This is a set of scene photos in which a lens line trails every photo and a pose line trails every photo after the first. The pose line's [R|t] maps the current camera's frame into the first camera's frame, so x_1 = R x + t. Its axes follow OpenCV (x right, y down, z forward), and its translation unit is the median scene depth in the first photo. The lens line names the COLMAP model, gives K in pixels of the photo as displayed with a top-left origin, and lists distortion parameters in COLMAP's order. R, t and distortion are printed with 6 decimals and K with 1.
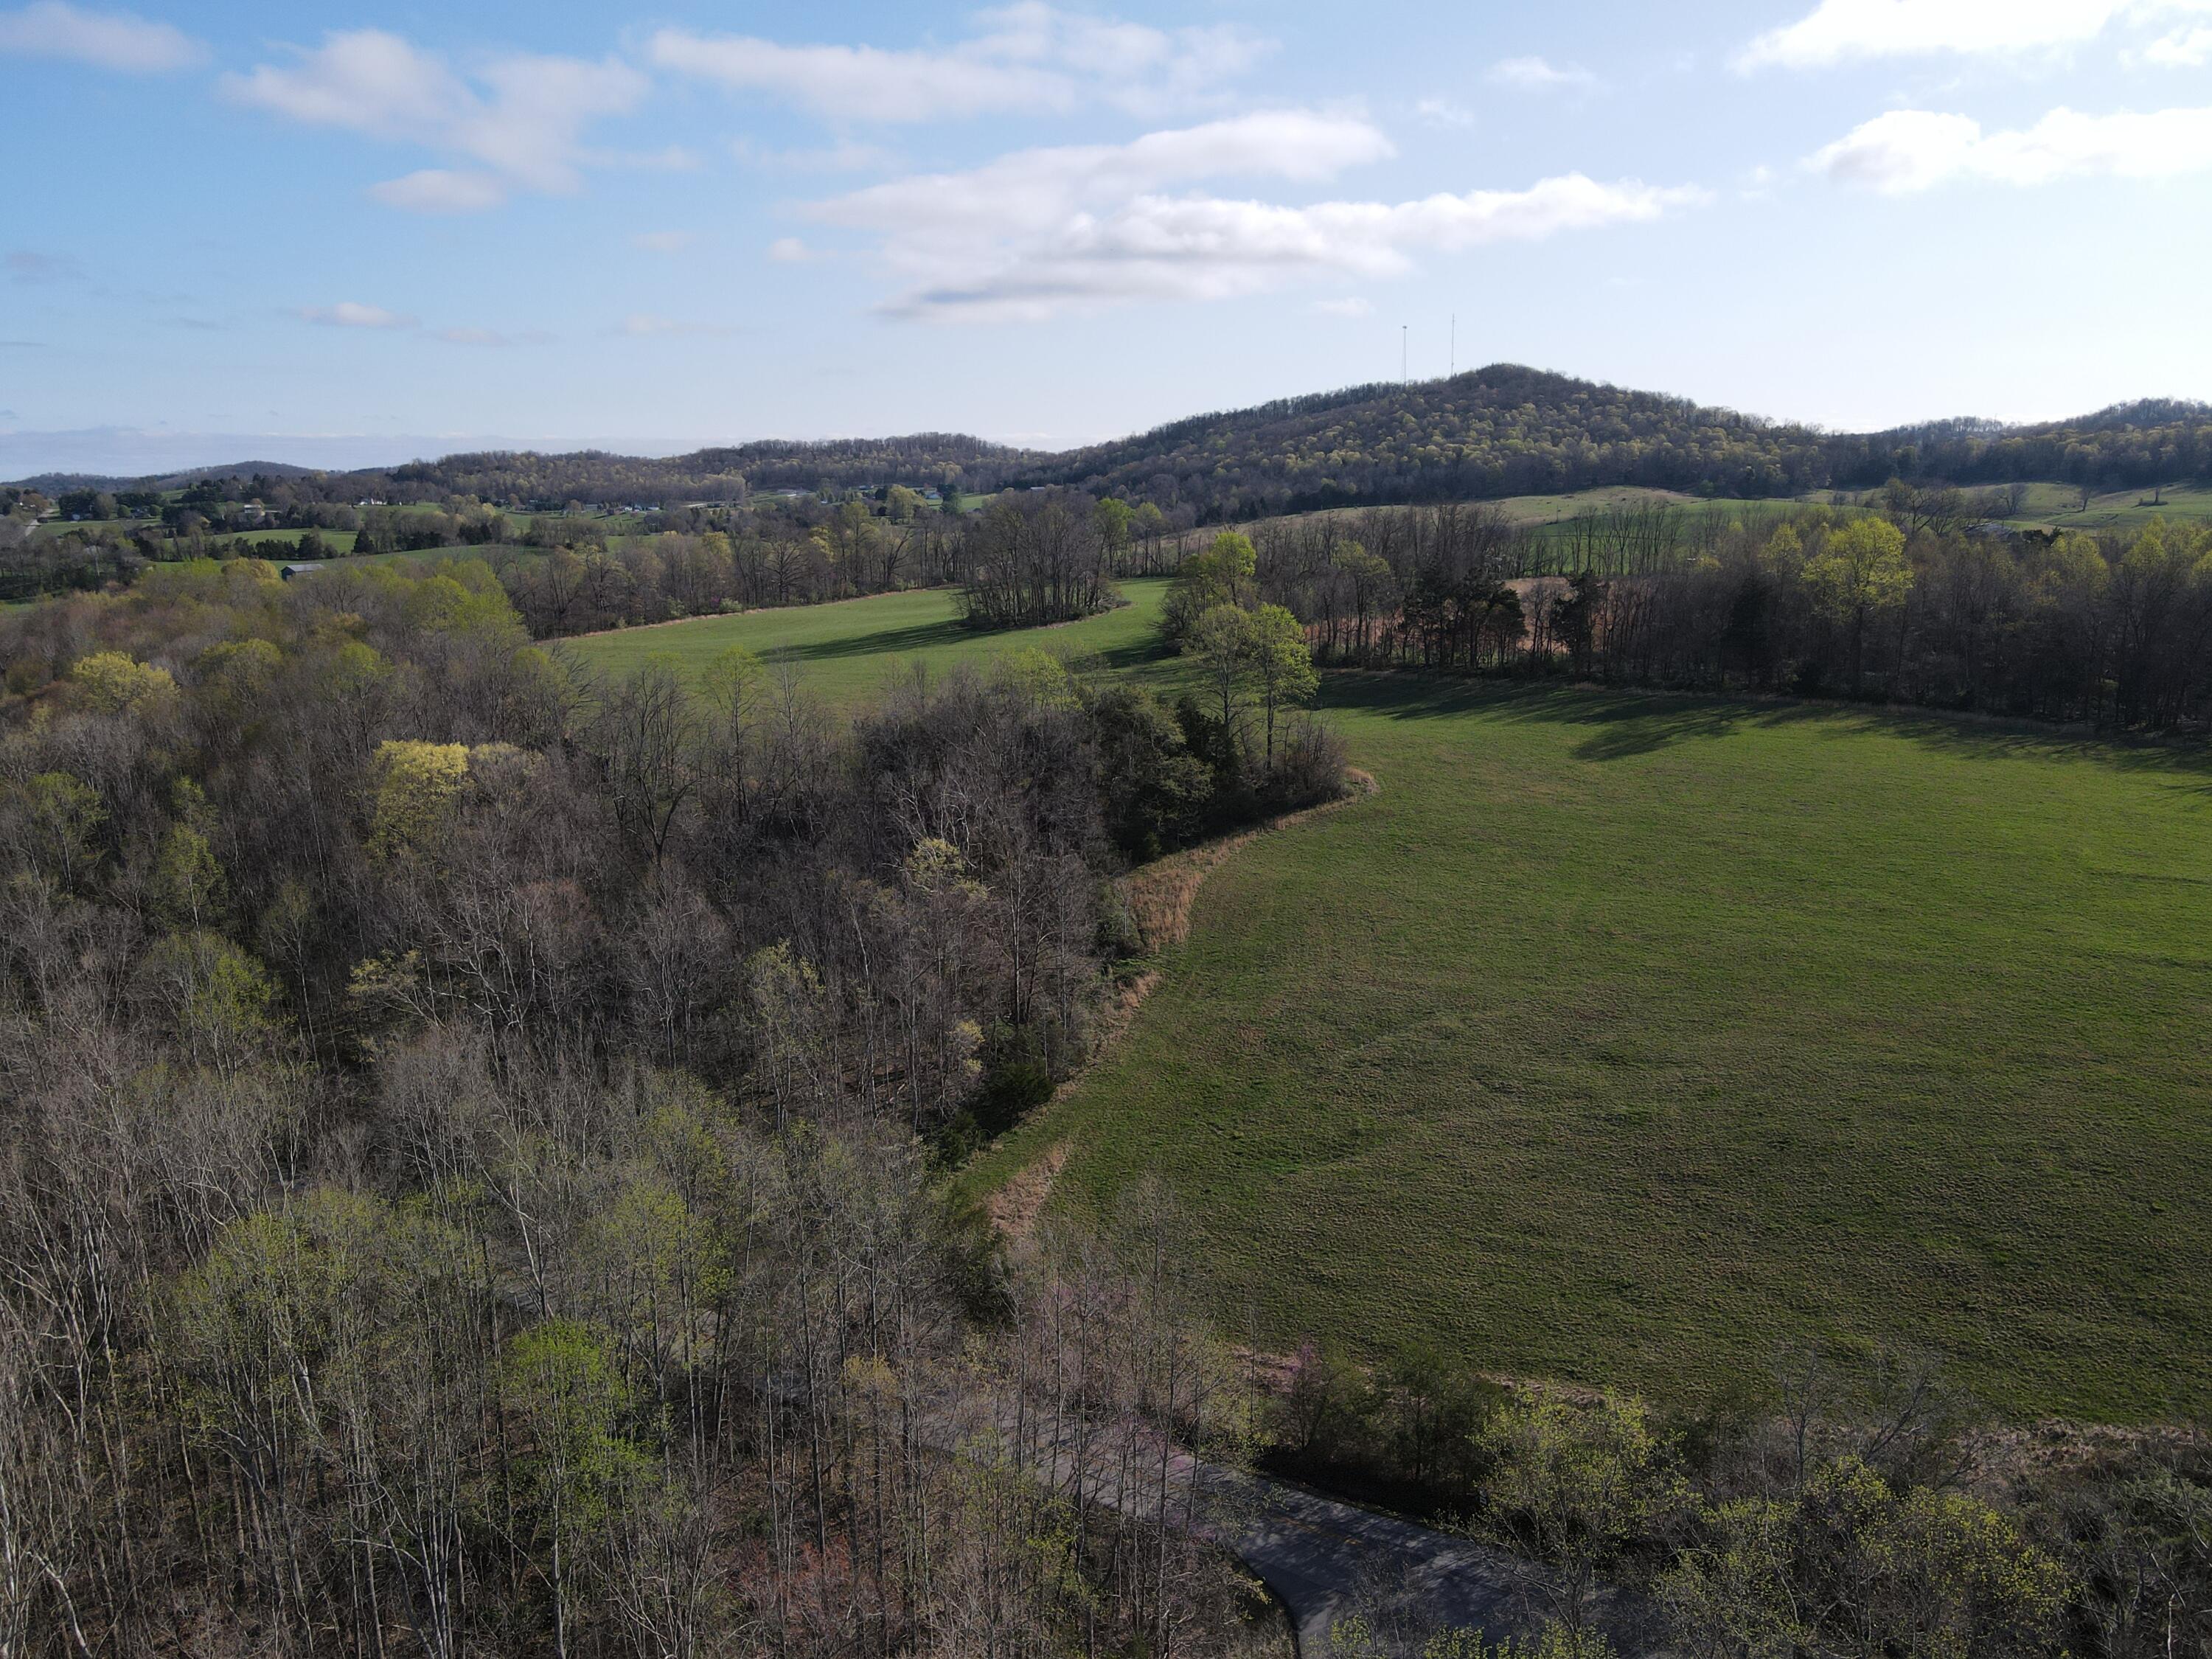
lens RADIAL K [[1639.3, 0, 1103.6], [0, 1639.3, 831.8], [0, 0, 1]] dist [-0.002454, 0.037200]
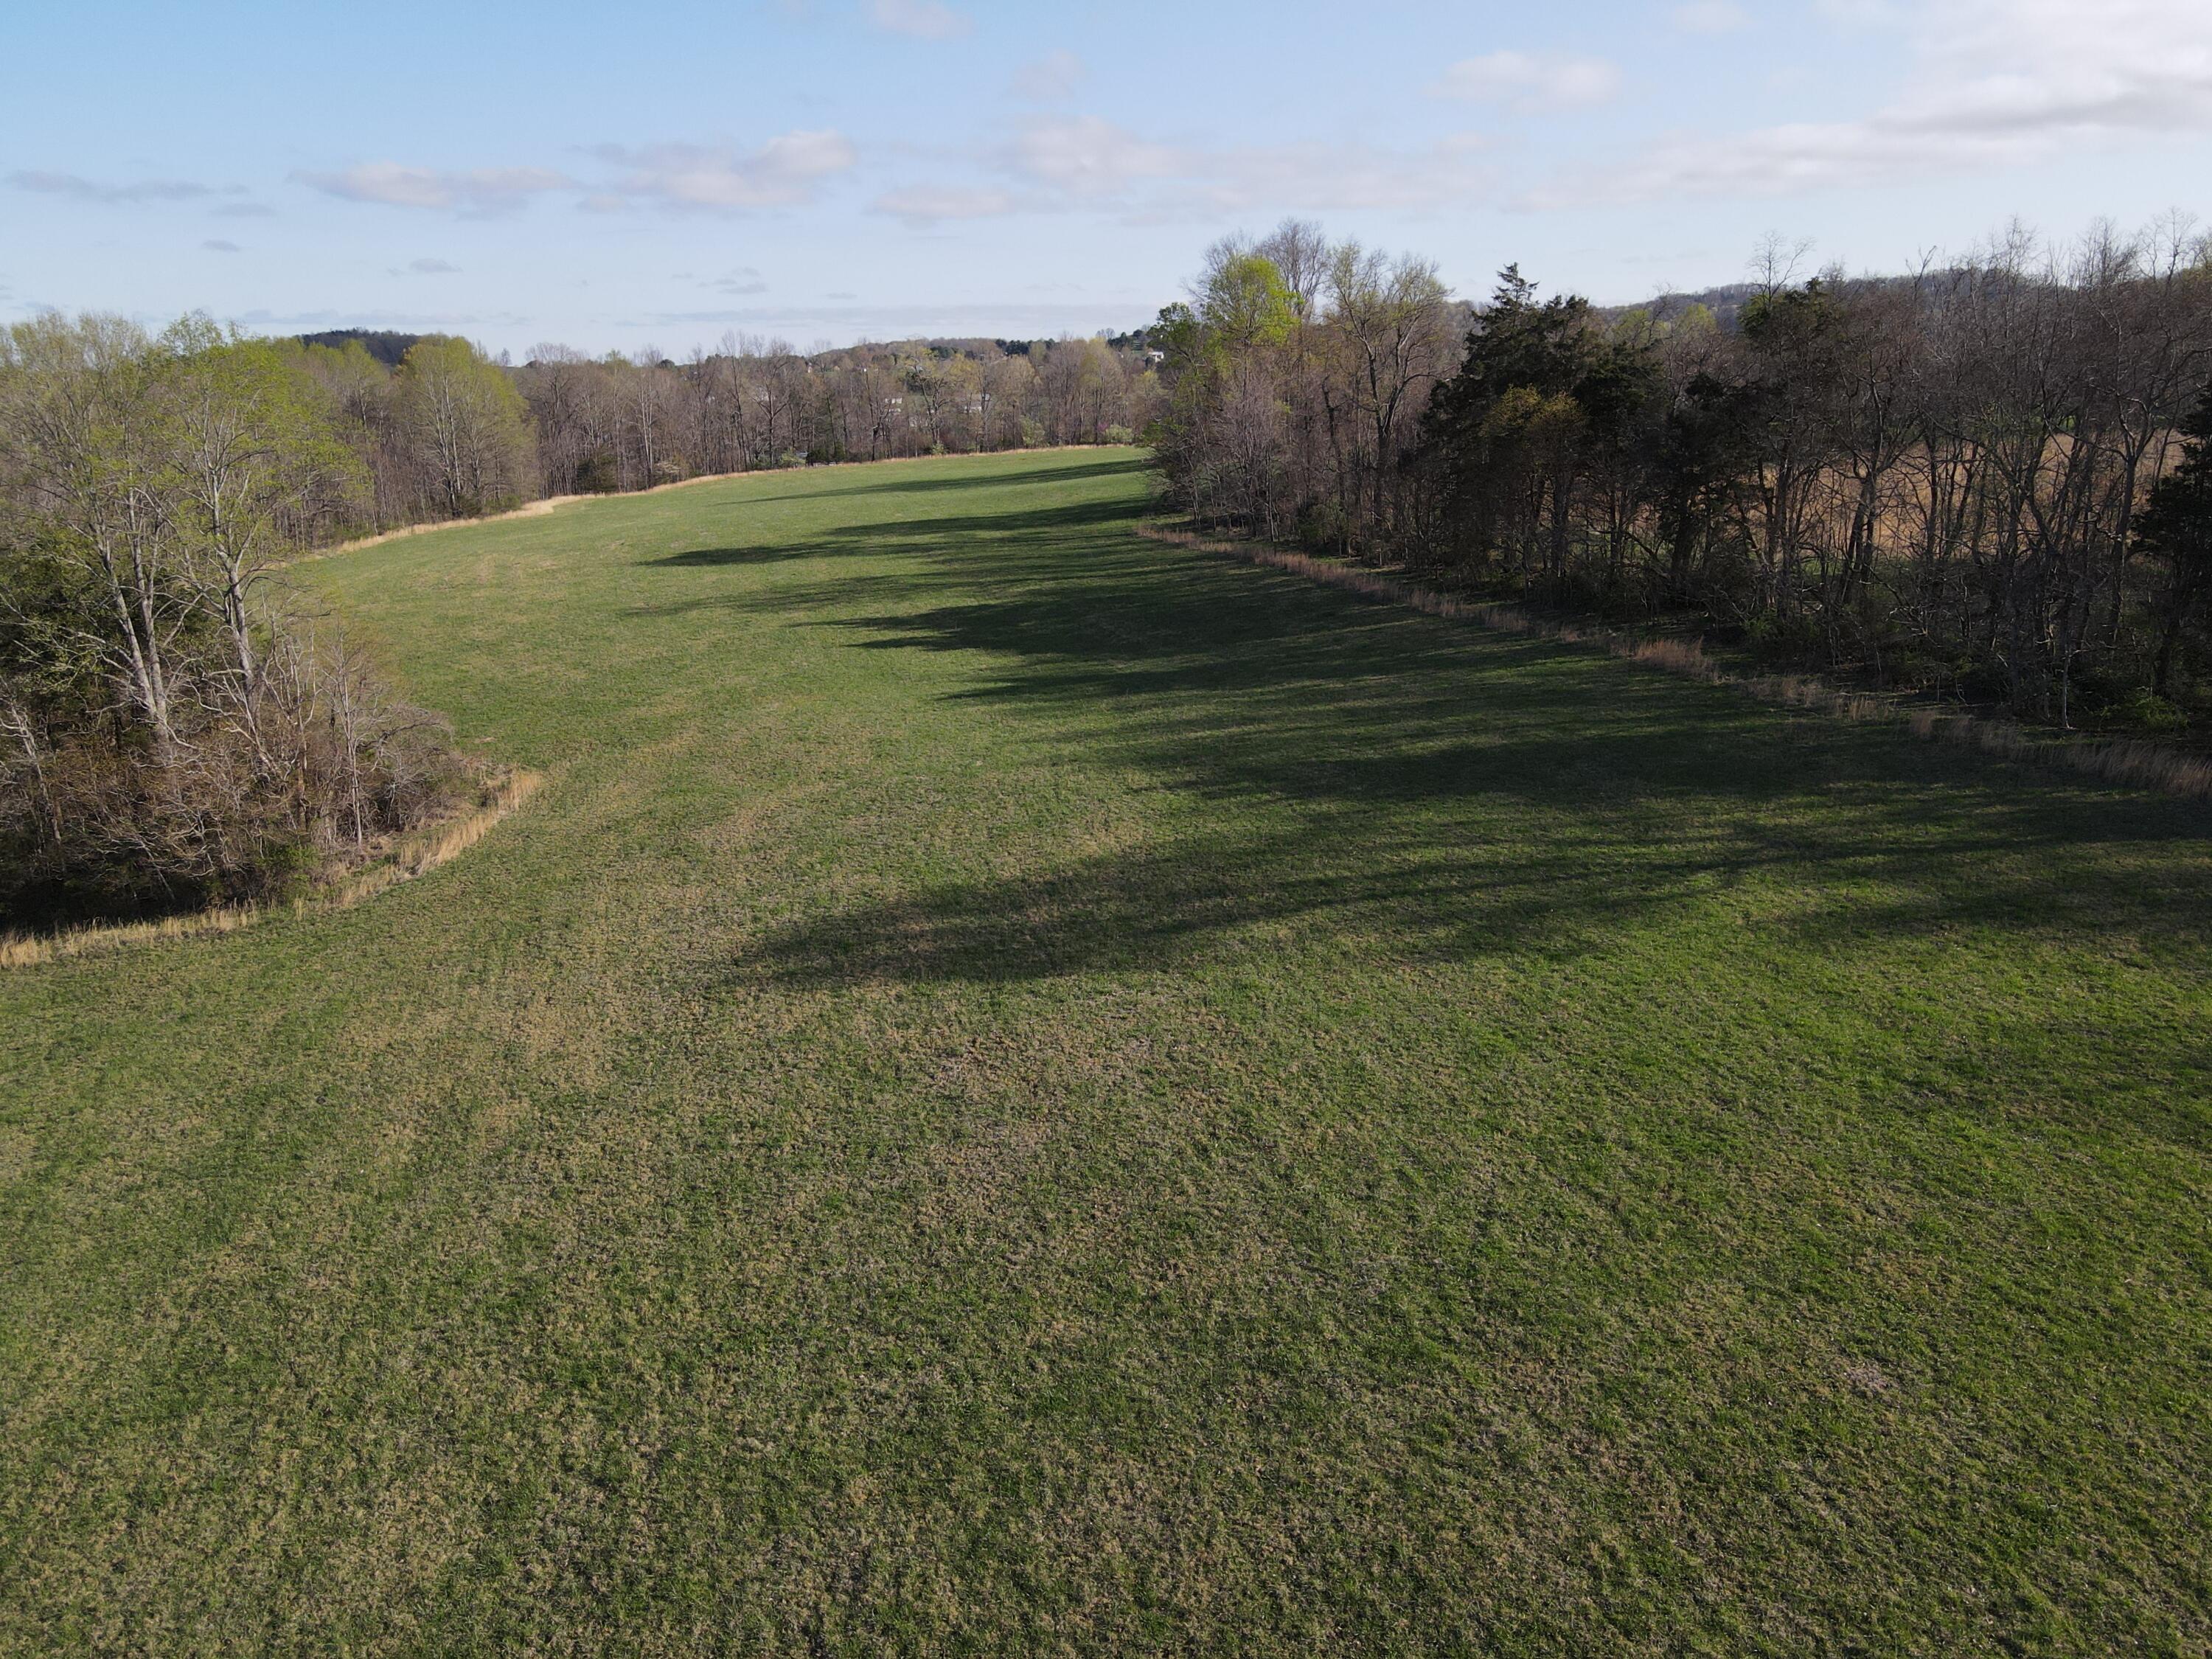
lens RADIAL K [[1638.8, 0, 1096.1], [0, 1638.8, 825.4], [0, 0, 1]] dist [-0.008710, 0.044407]
pose [[0.817595, 0.161305, -0.552738, 0.351090], [-0.120279, 0.986626, 0.110012, -0.070610], [0.563091, -0.023463, 0.826061, 0.618755]]
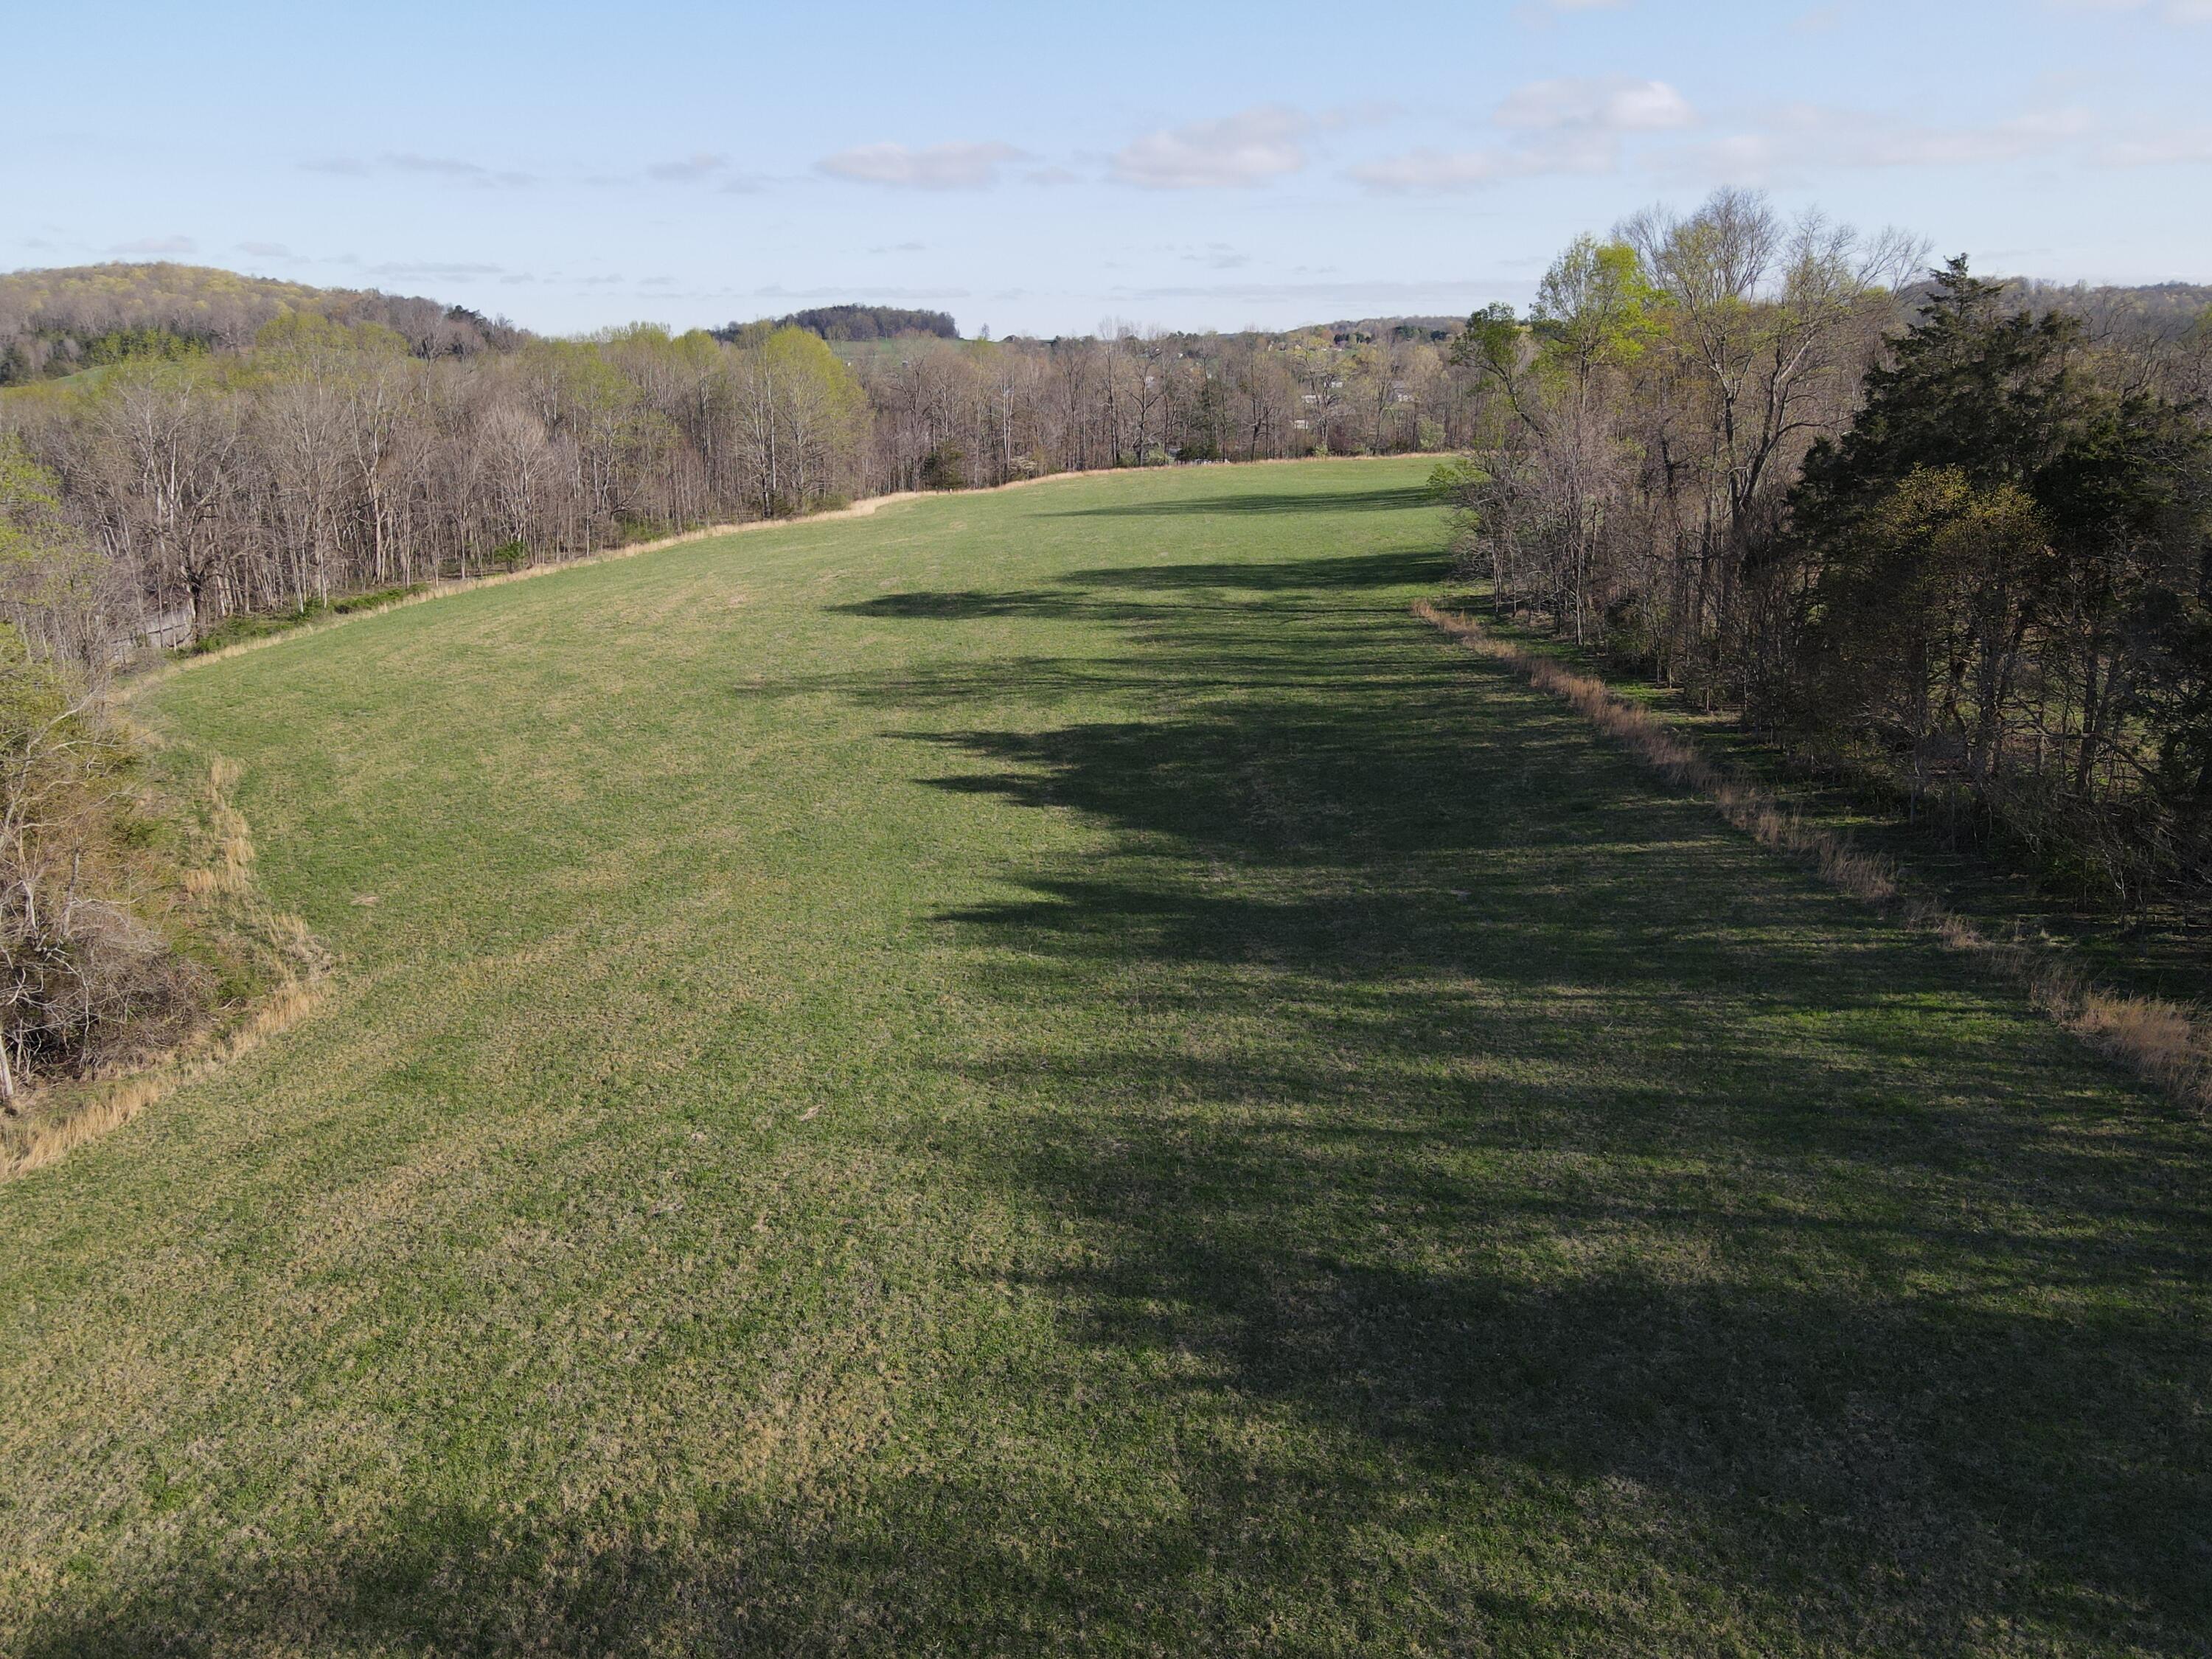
lens RADIAL K [[1624.7, 0, 1112.9], [0, 1624.7, 839.2], [0, 0, 1]] dist [0.015688, 0.005347]
pose [[0.633621, 0.241078, -0.735123, 0.314428], [-0.171239, 0.970343, 0.170621, -0.106830], [0.754455, 0.017773, 0.656111, 0.746094]]
